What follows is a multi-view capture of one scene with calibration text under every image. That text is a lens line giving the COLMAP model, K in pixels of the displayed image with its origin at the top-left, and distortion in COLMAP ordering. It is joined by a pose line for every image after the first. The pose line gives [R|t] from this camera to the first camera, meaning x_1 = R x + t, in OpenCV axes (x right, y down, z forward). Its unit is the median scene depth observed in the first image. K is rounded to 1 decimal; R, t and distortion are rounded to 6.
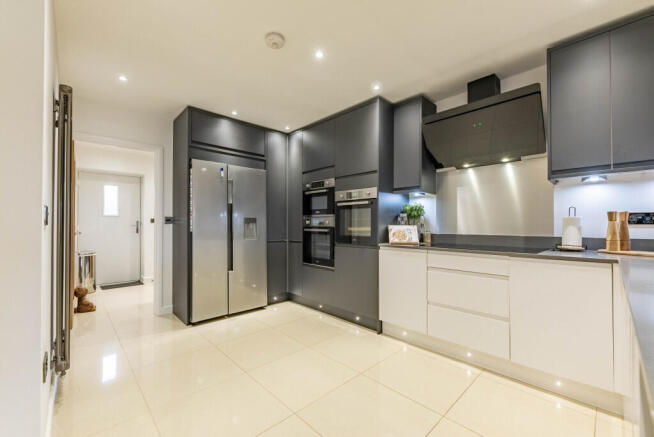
lens RADIAL K [[265.3, 0, 328.3], [0, 265.3, 223.0], [0, 0, 1]] dist [0.002899, -0.001117]
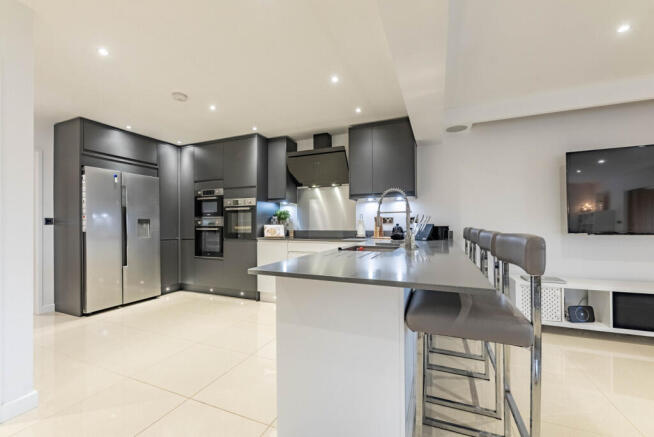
lens RADIAL K [[265.3, 0, 327.5], [0, 265.3, 222.3], [0, 0, 1]] dist [0.002899, -0.001117]
pose [[0.918428, -0.002277, 0.395581, -0.023482], [0.002756, 0.999996, -0.000644, -0.002591], [-0.395578, 0.001681, 0.918431, -0.413024]]
